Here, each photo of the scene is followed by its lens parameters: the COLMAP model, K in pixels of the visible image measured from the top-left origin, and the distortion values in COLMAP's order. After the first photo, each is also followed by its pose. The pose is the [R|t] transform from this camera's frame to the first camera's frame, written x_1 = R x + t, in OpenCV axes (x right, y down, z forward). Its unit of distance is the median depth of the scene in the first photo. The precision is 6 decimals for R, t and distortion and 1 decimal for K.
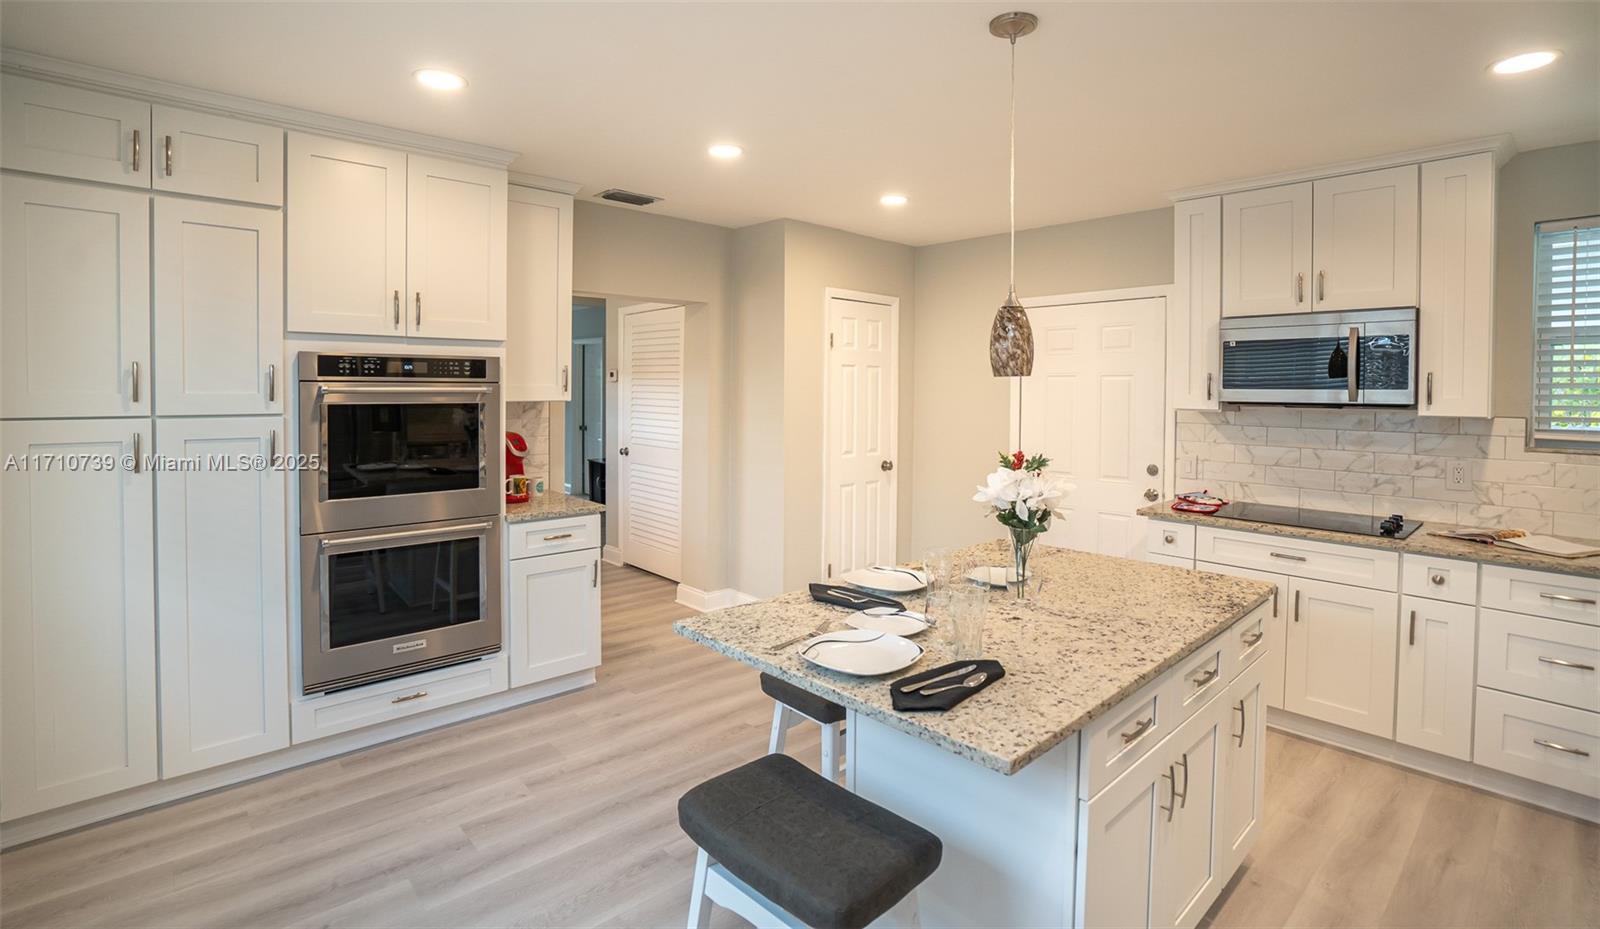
lens RADIAL K [[741.0, 0, 770.1], [0, 741.0, 393.0], [0, 0, 1]] dist [-0.006754, 0.006894]
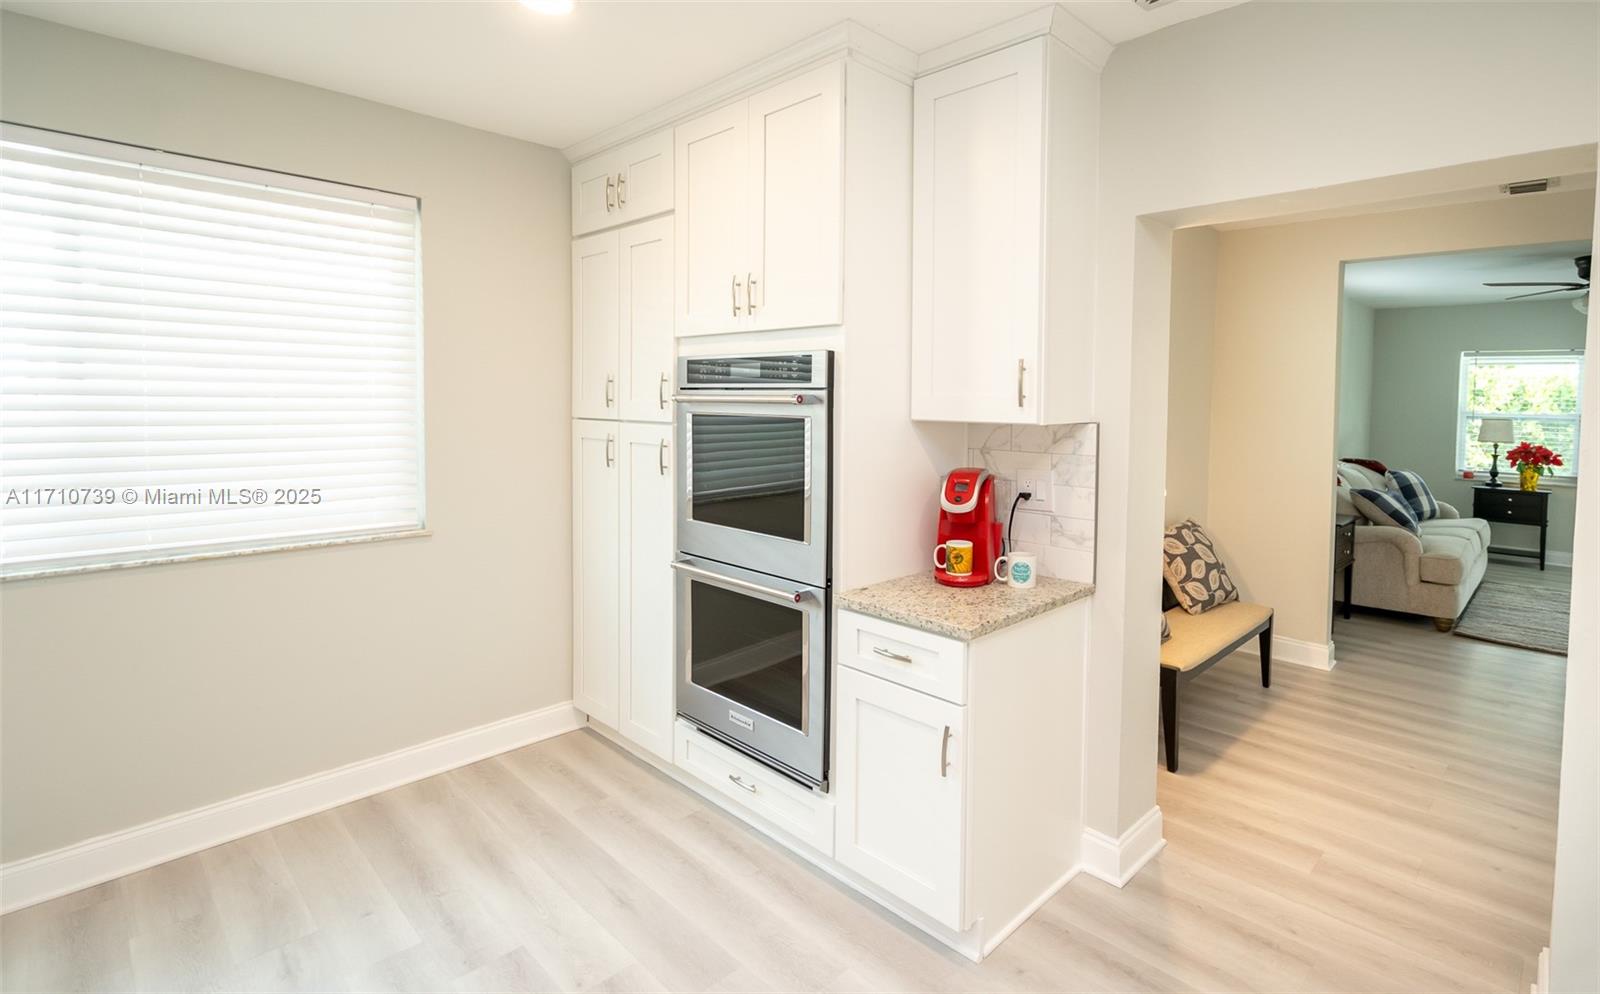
lens RADIAL K [[767.1, 0, 856.1], [0, 767.1, 434.2], [0, 0, 1]] dist [-0.000046, 0.001185]
pose [[0.090159, 0.037285, -0.995229, 0.327684], [-0.027364, 0.999014, 0.034948, 0.001787], [0.995551, 0.024083, 0.091090, 1.021812]]
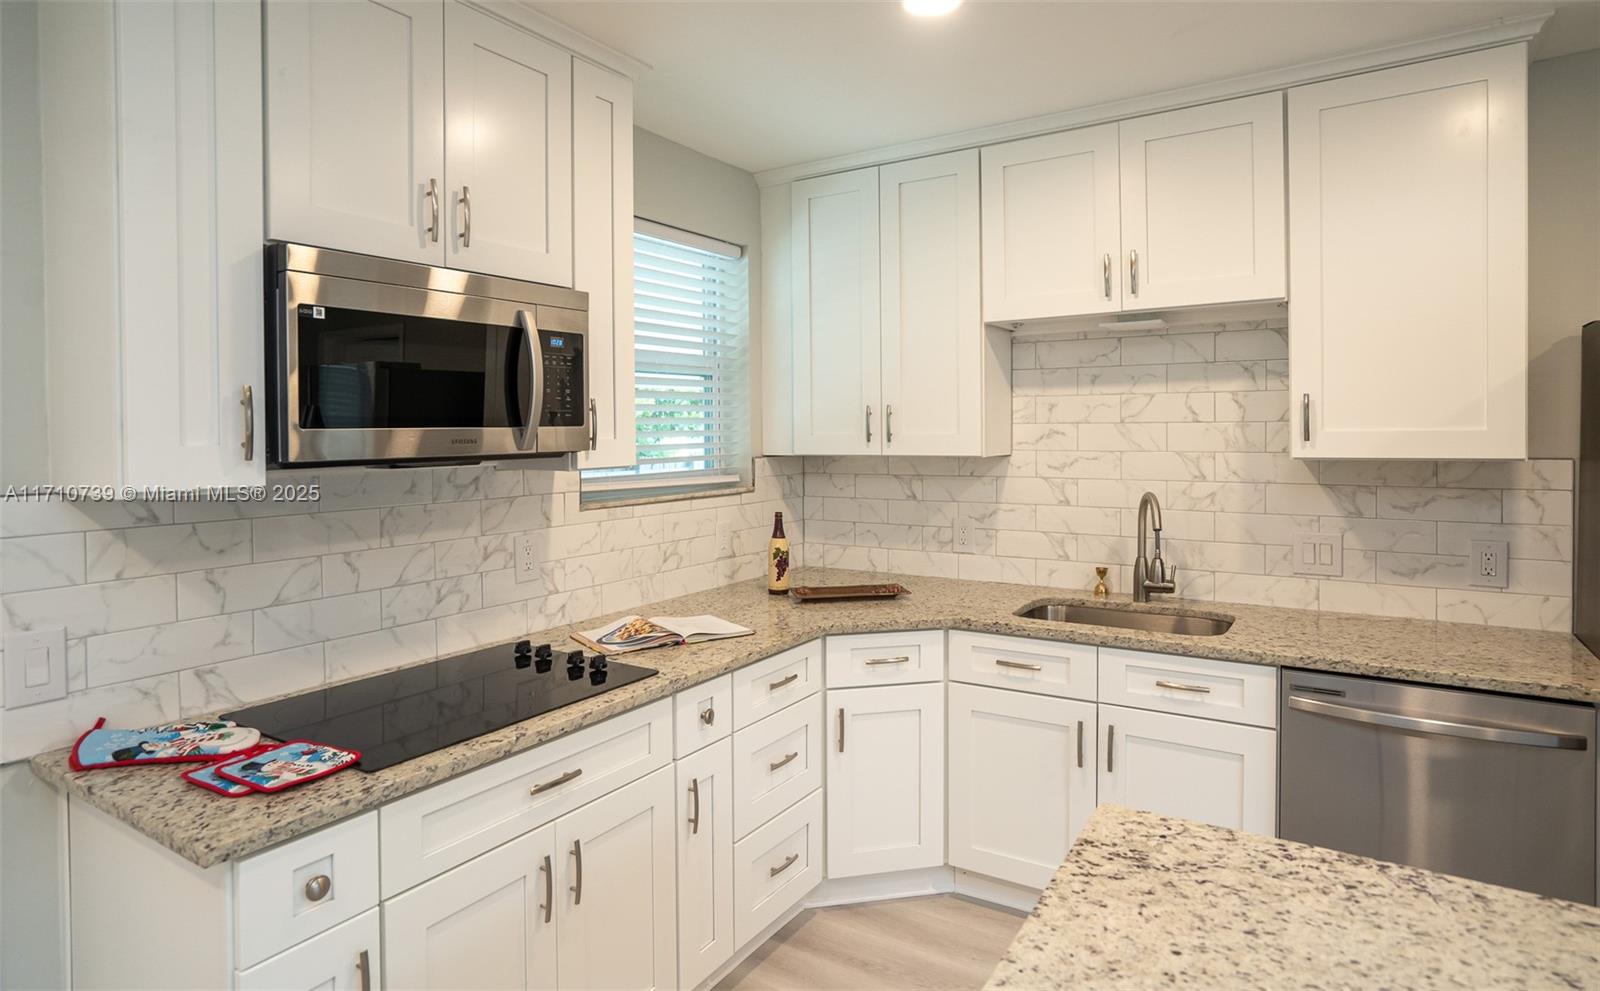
lens RADIAL K [[891.4, 0, 787.7], [0, 891.4, 447.1], [0, 0, 1]] dist [-0.023902, 0.016028]
pose [[-0.278765, -0.022738, 0.960090, 0.120496], [0.018430, 0.999409, 0.029020, -0.005171], [-0.960182, 0.025784, -0.278182, 1.001069]]
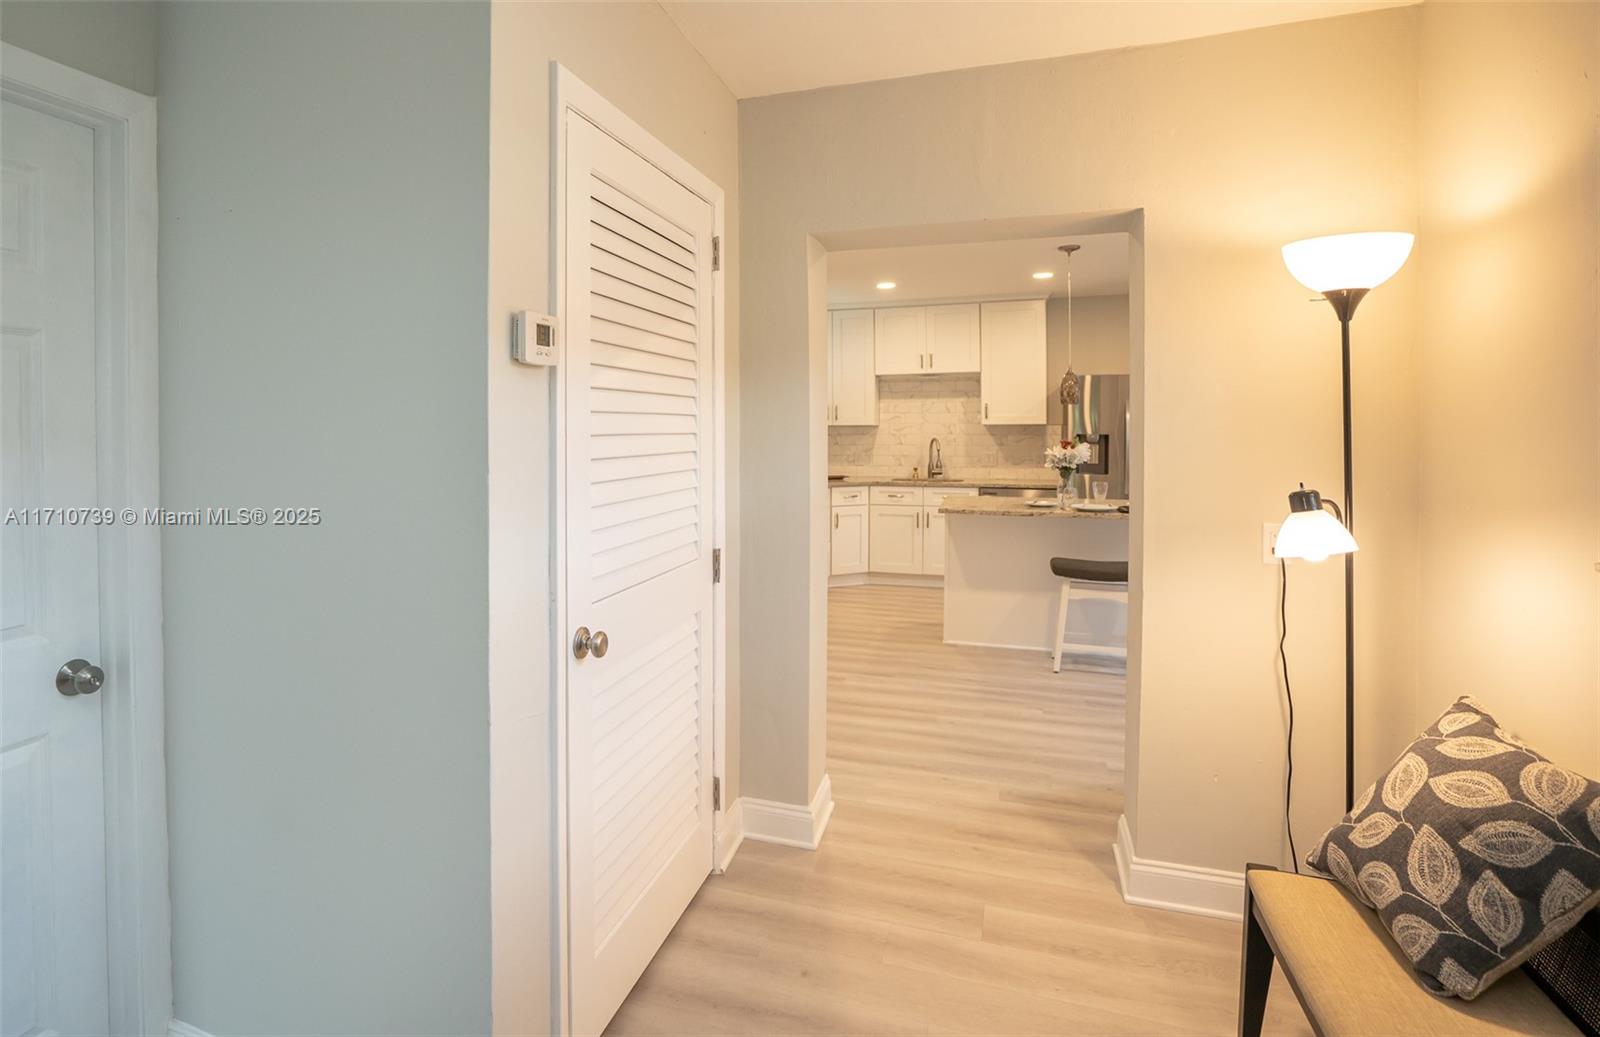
lens RADIAL K [[868.9, 0, 703.2], [0, 868.9, 446.0], [0, 0, 1]] dist [-0.002793, -0.000322]
pose [[-0.485492, -0.029285, 0.873751, -0.958192], [0.013139, 0.999081, 0.040786, -0.012347], [-0.874143, 0.031282, -0.484661, 2.173630]]
